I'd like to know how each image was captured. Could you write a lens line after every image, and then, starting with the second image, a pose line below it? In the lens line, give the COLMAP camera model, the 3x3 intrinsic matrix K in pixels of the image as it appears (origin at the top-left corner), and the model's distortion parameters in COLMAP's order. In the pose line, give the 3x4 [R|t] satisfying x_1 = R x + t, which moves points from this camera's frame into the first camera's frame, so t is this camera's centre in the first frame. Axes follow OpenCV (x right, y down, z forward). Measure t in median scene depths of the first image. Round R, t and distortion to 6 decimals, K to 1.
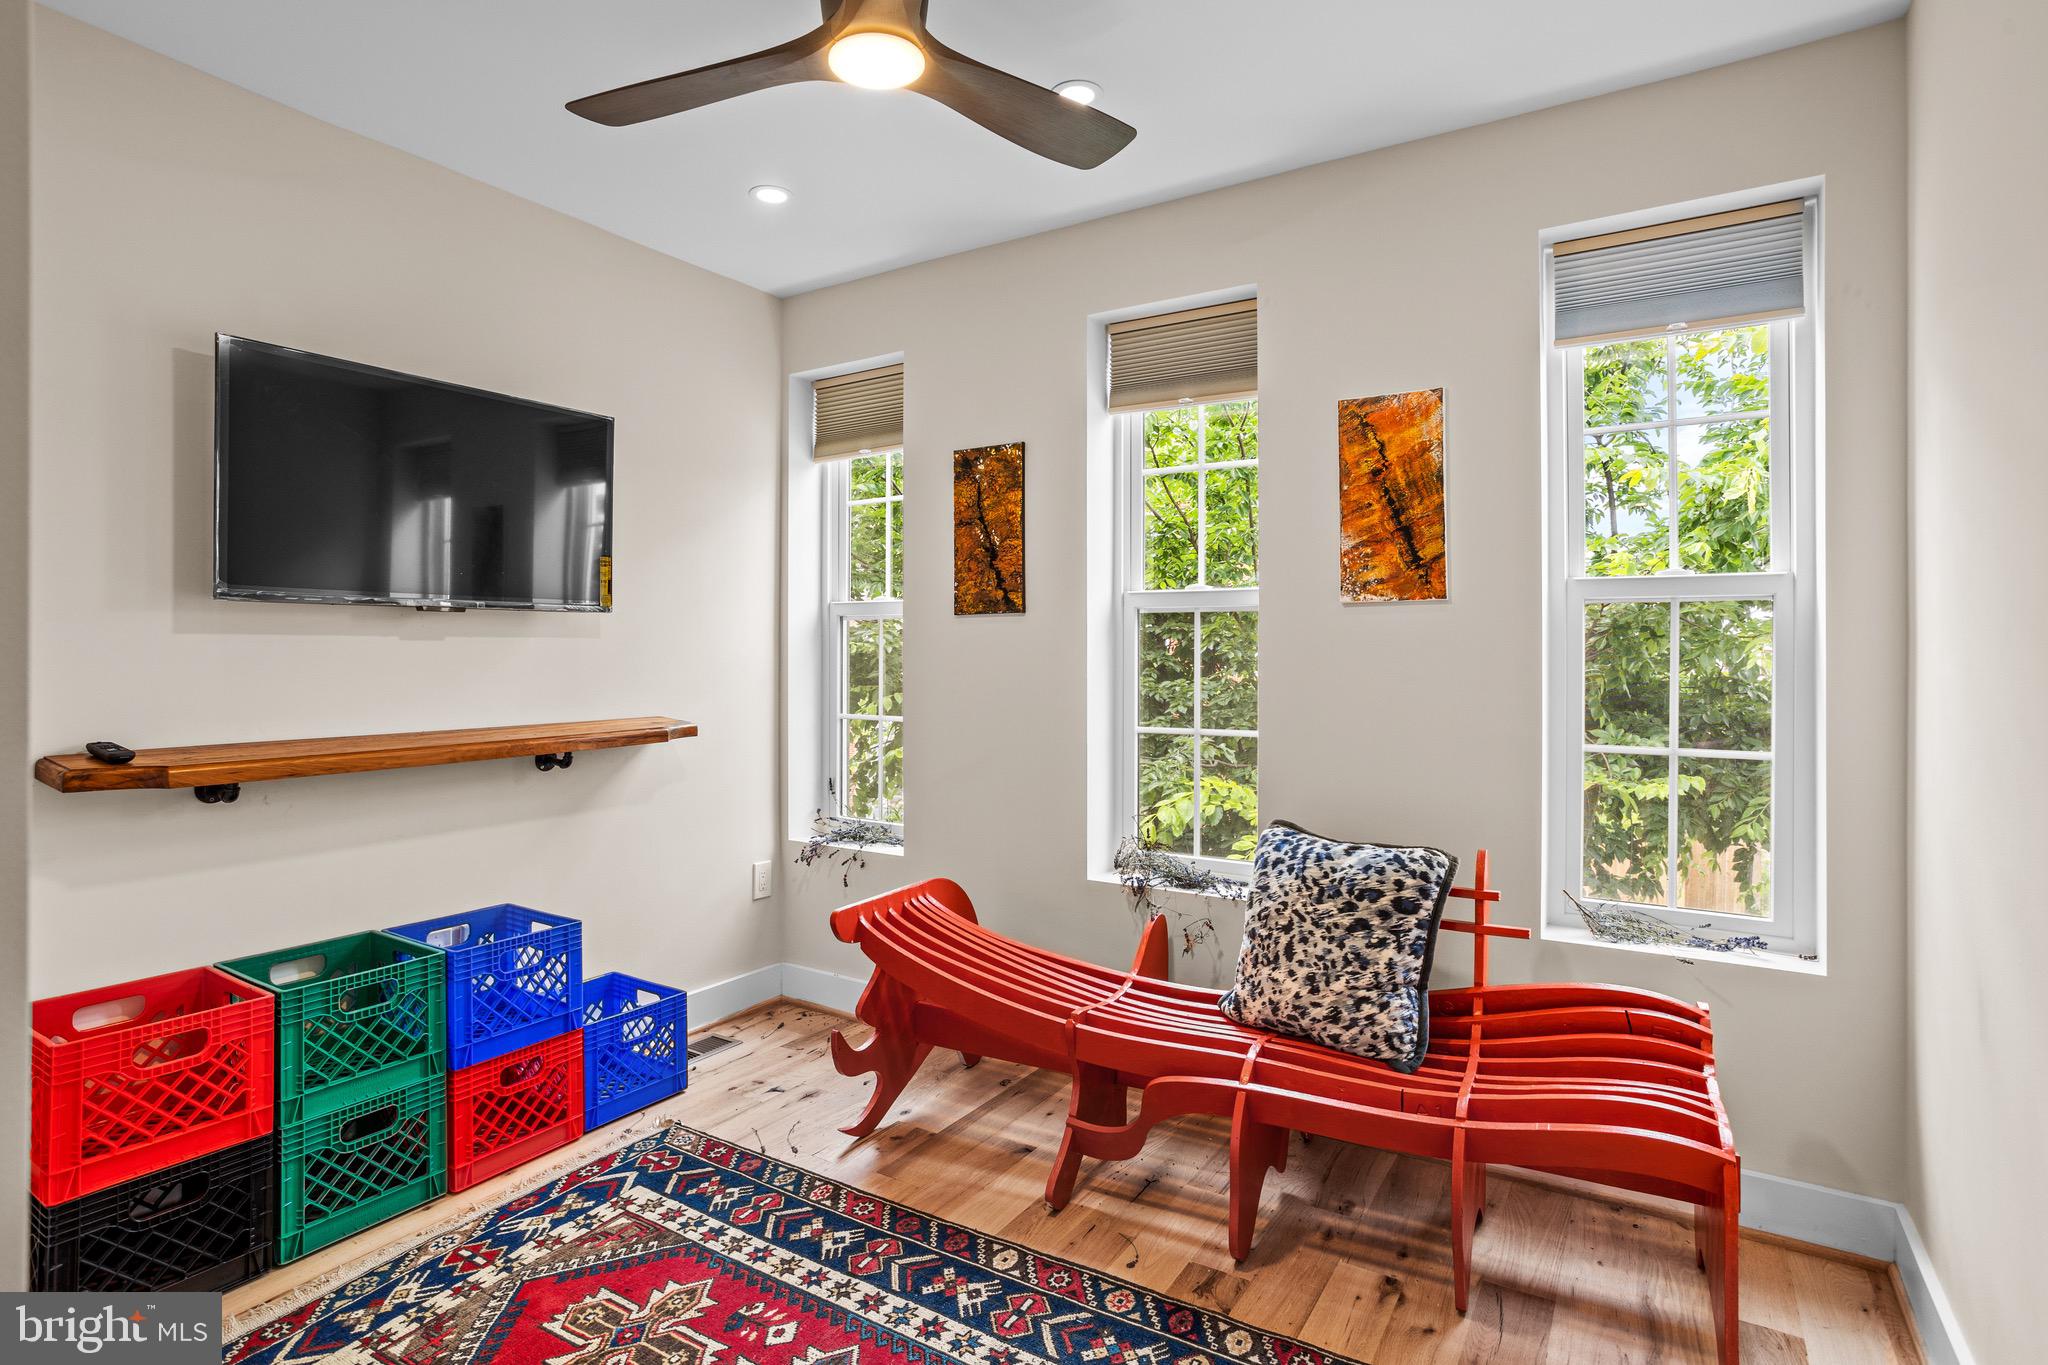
lens RADIAL K [[1065.3, 0, 1022.8], [0, 1065.3, 650.4], [0, 0, 1]] dist [0.000750, 0.000659]
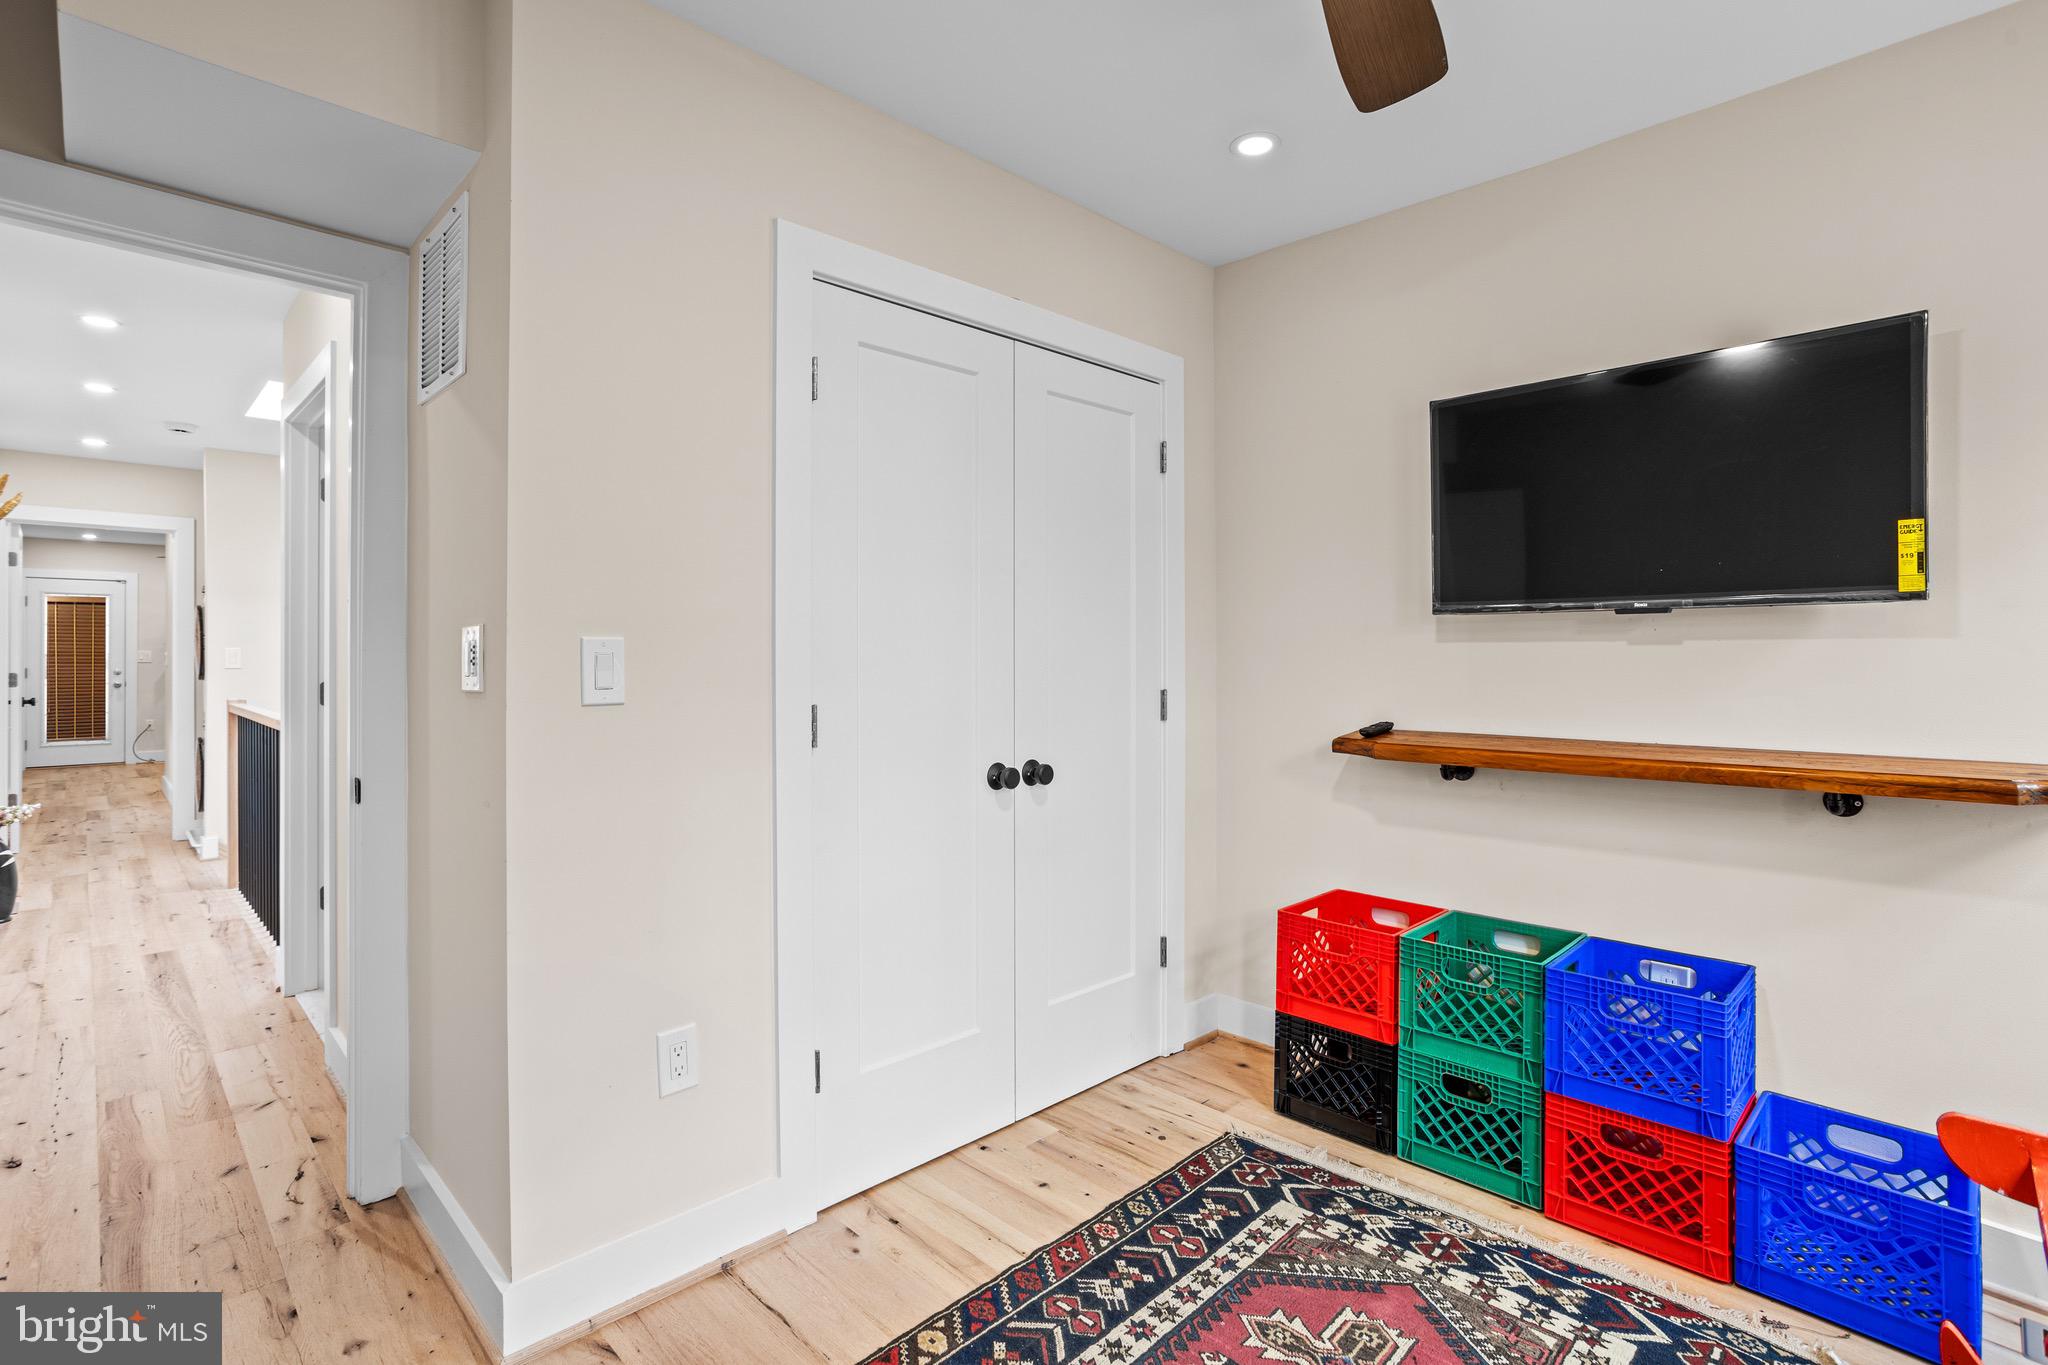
lens RADIAL K [[1015.0, 0, 1027.0], [0, 1015.0, 649.6], [0, 0, 1]] dist [-0.048071, 0.038509]
pose [[-0.253726, -0.019473, -0.967080, 0.495386], [-0.007155, 0.999808, -0.018254, 0.017674], [0.967250, 0.002288, -0.253816, 0.818009]]
